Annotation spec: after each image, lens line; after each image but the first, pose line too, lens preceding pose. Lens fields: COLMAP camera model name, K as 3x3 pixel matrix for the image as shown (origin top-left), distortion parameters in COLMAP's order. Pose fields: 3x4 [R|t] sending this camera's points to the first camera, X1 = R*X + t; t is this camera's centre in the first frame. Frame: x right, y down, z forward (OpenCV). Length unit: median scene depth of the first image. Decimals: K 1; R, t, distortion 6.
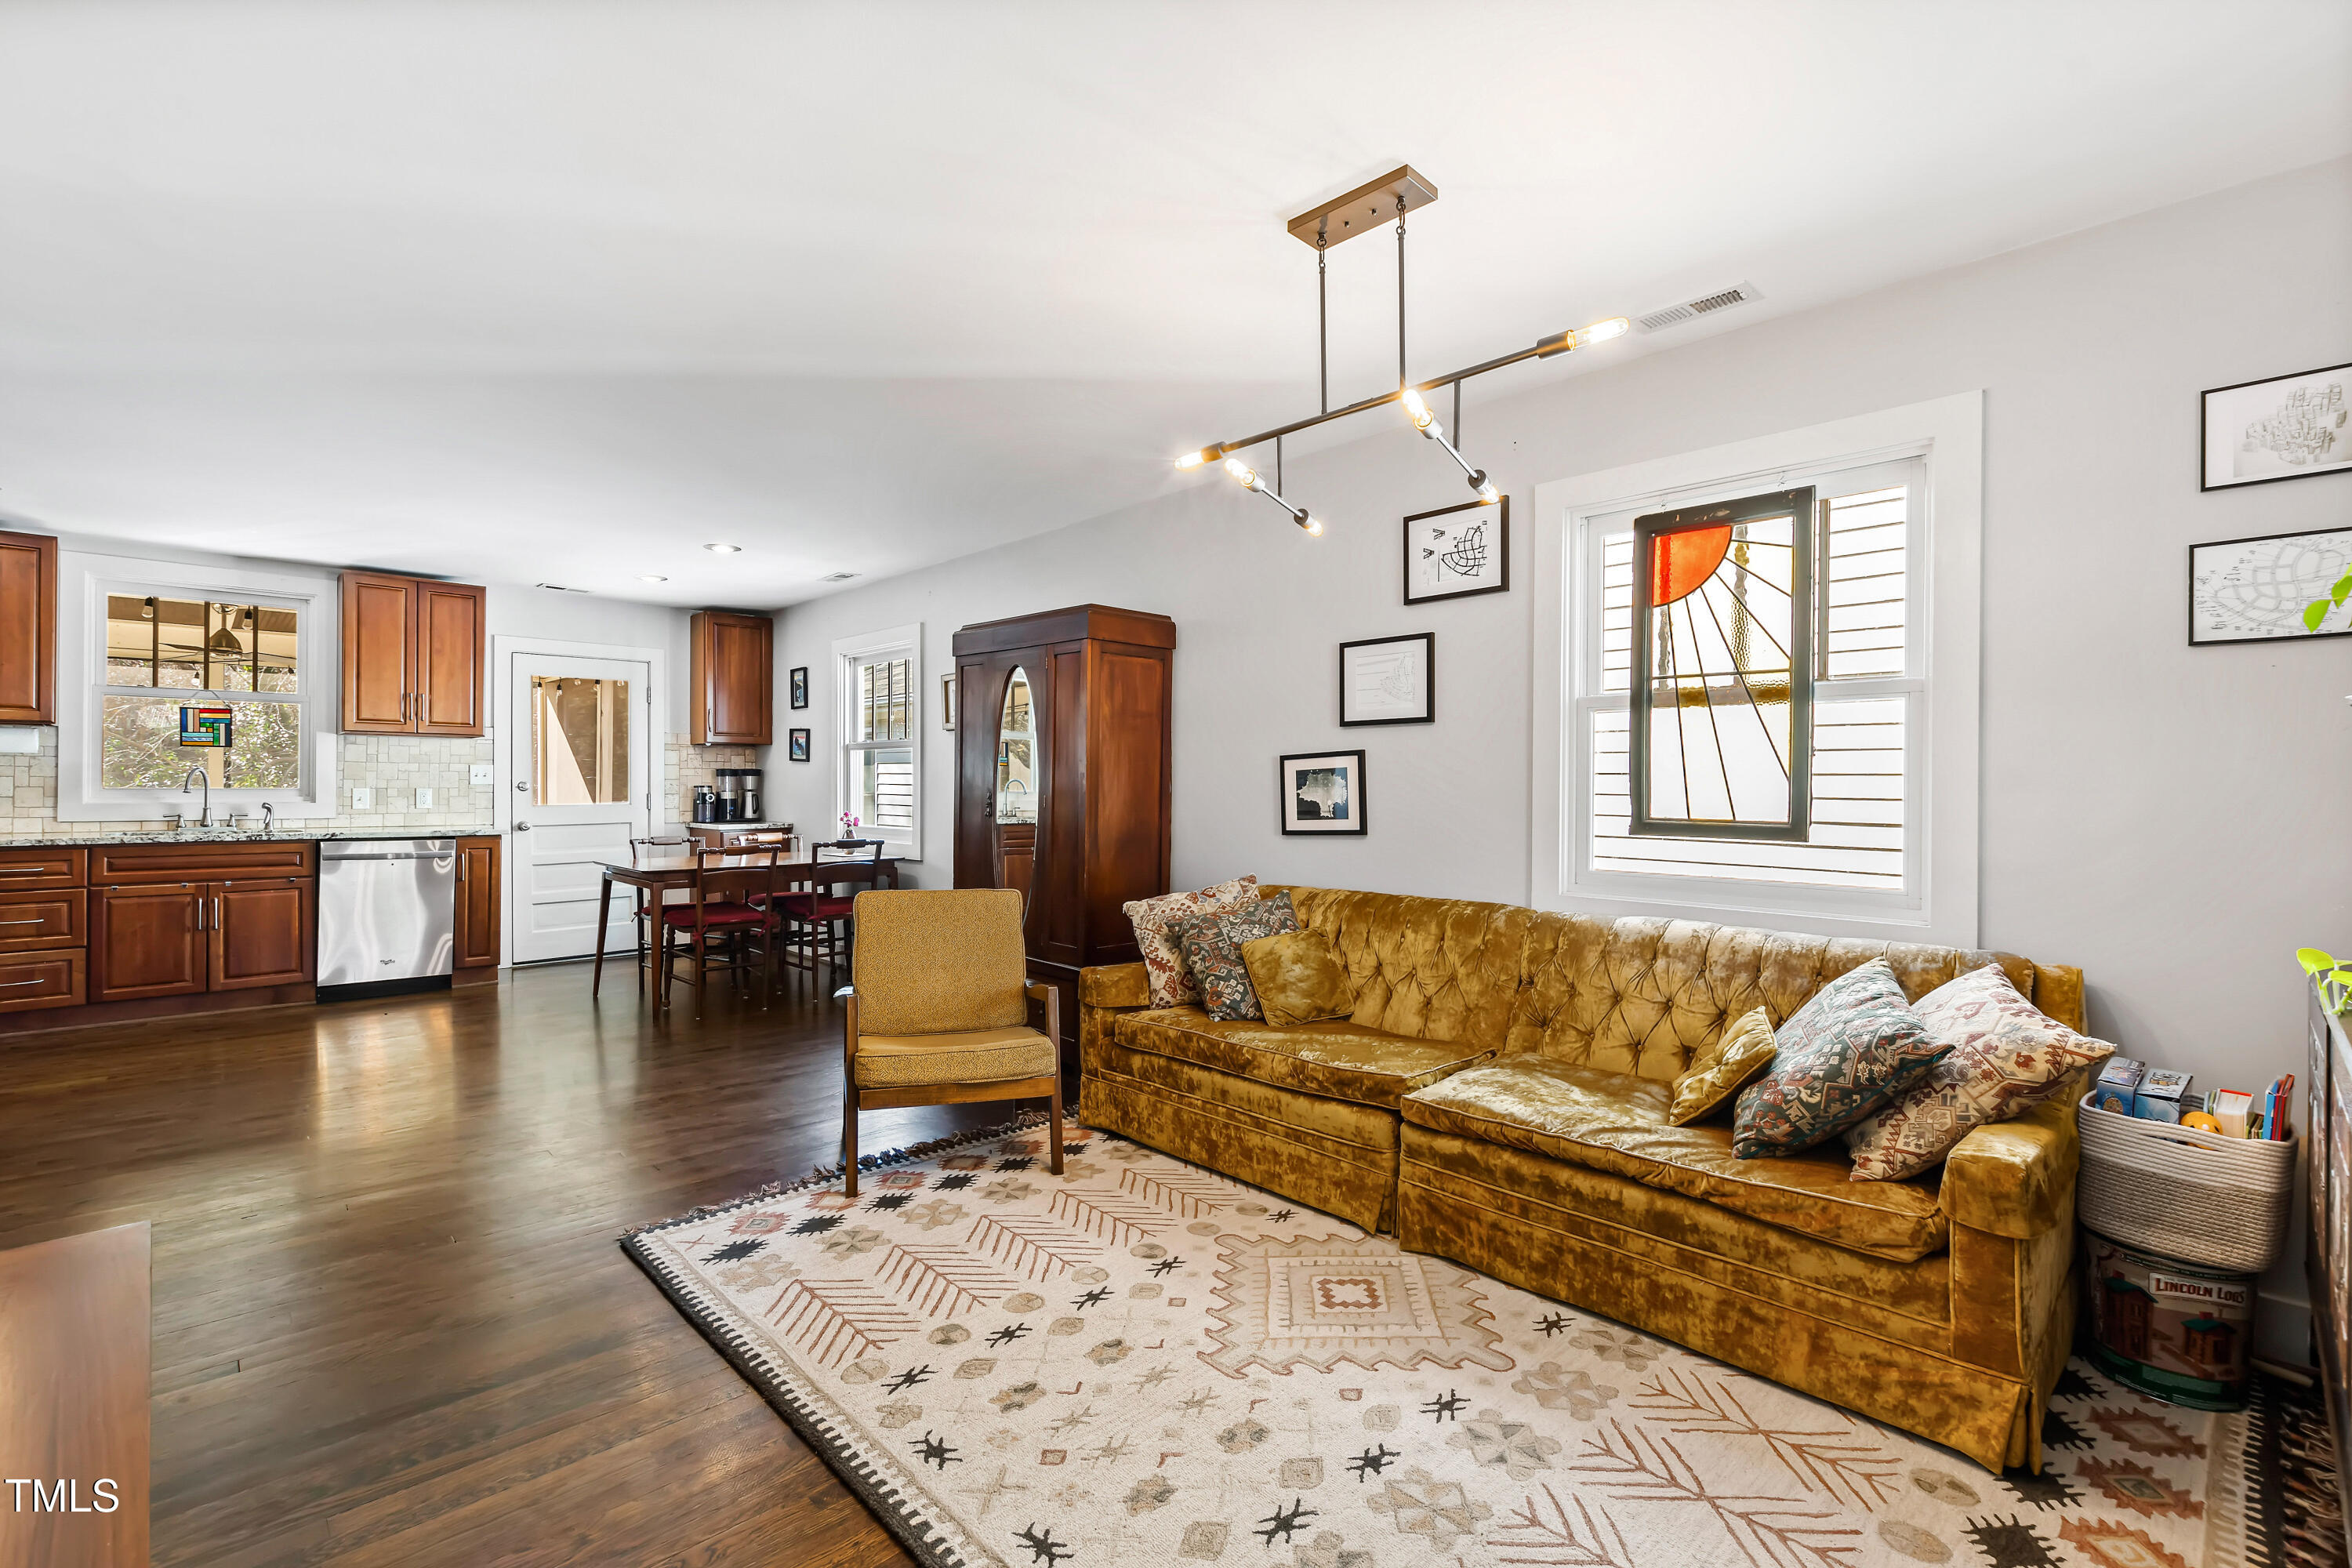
lens RADIAL K [[1042.3, 0, 1149.9], [0, 1042.3, 778.4], [0, 0, 1]] dist [0.002973, 0.002322]
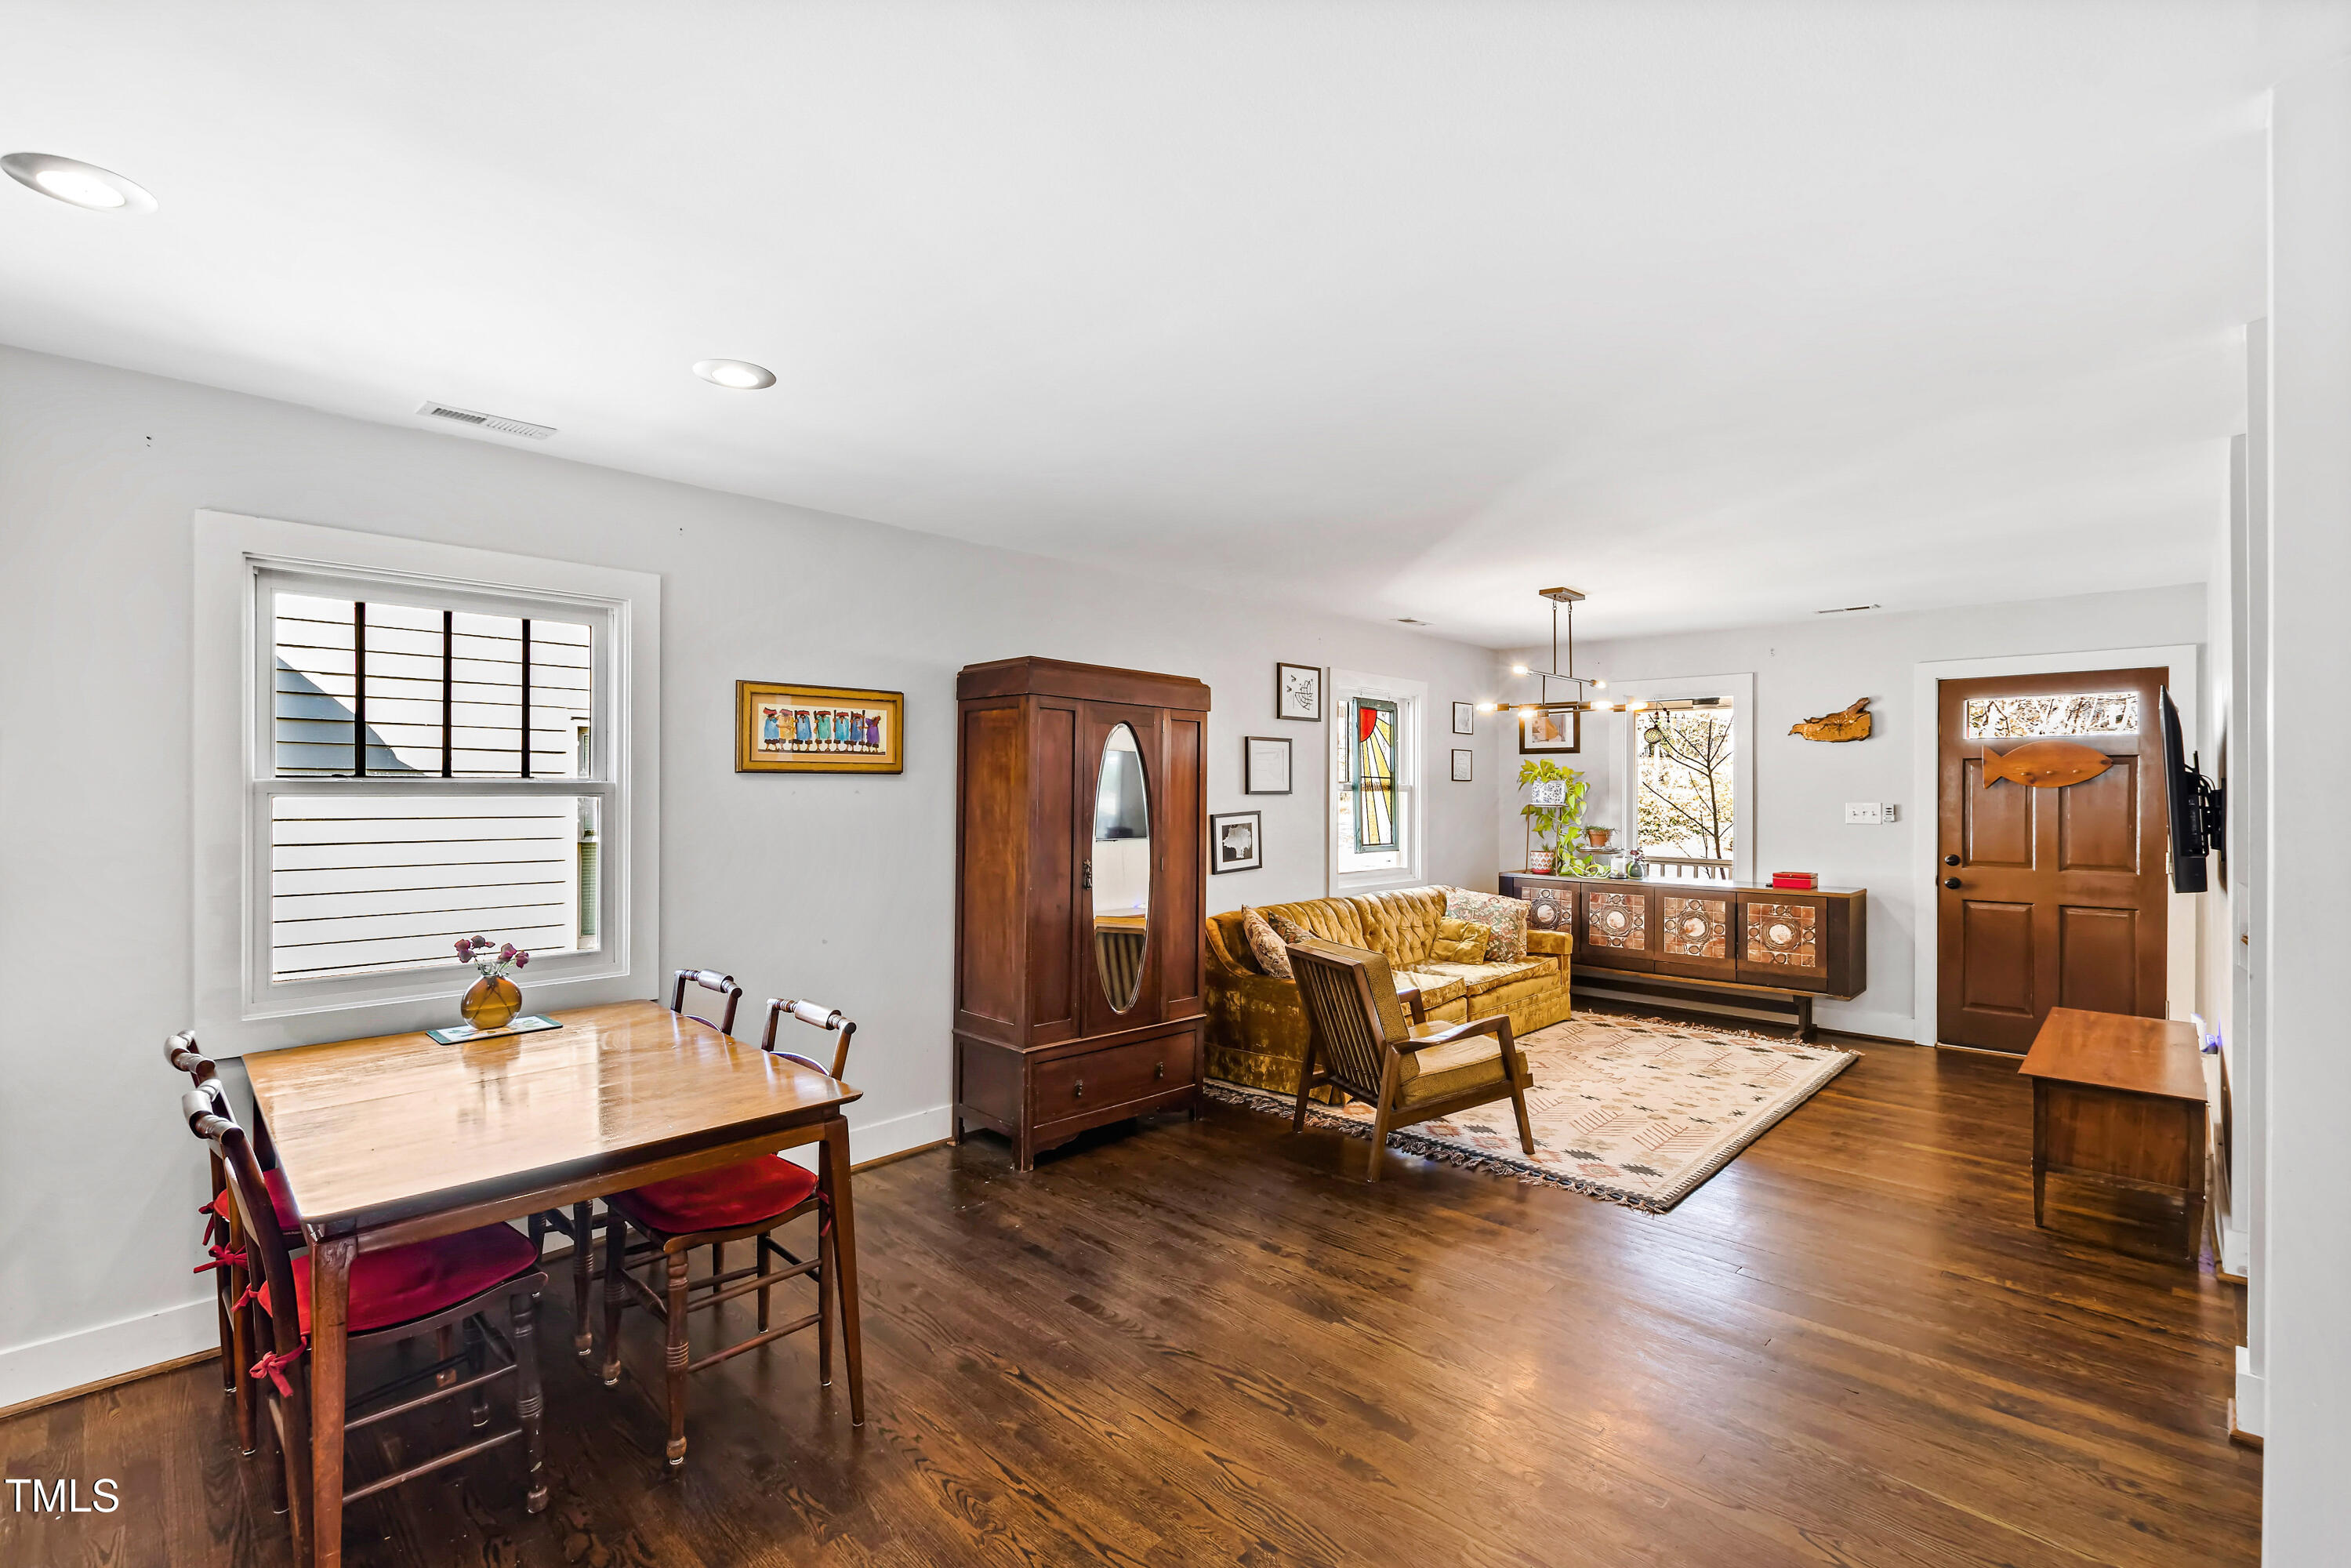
lens RADIAL K [[1041.9, 0, 1170.1], [0, 1041.9, 789.6], [0, 0, 1]] dist [0.002973, 0.002322]
pose [[-0.048914, -0.003032, 0.998798, -1.449520], [-0.007787, 0.999966, 0.002655, -0.068777], [-0.998773, -0.007648, -0.048936, 1.370663]]
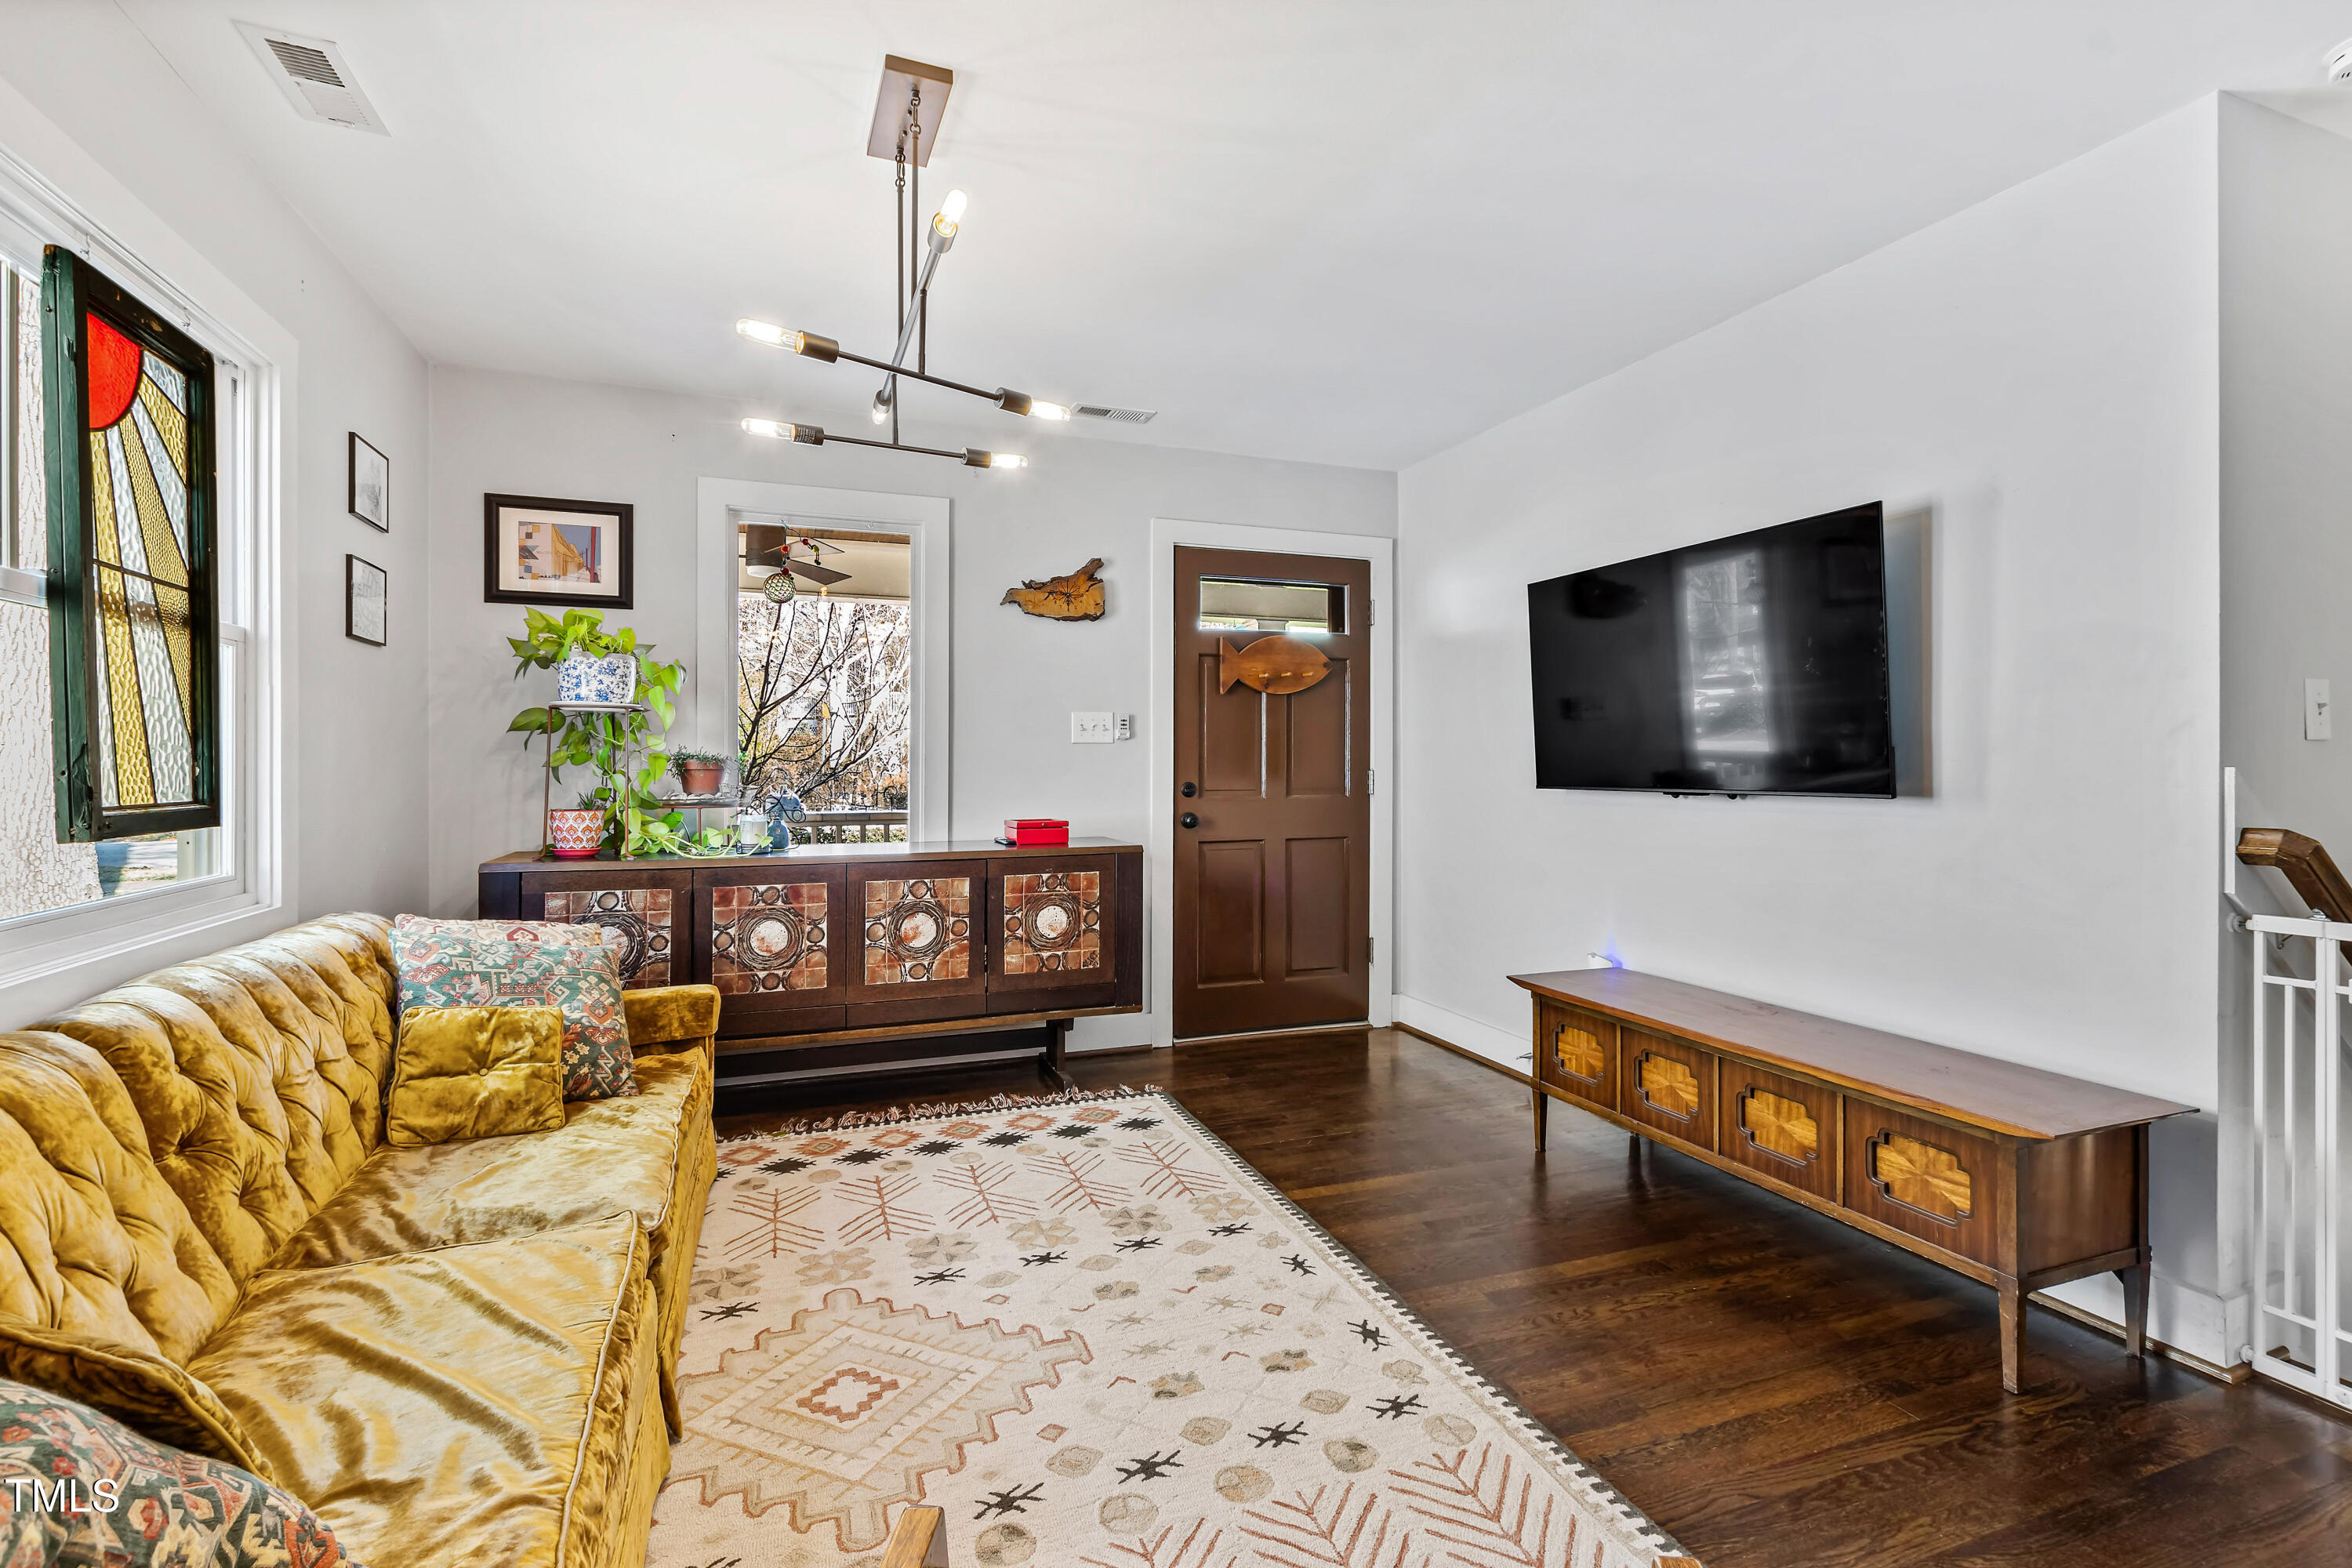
lens RADIAL K [[1042.3, 0, 1157.2], [0, 1042.3, 761.0], [0, 0, 1]] dist [0.002973, 0.002322]
pose [[-0.917312, -0.006104, 0.398123, -0.245600], [-0.006843, 0.999976, -0.000436, 0.008411], [-0.398111, -0.003124, -0.917332, 1.188688]]
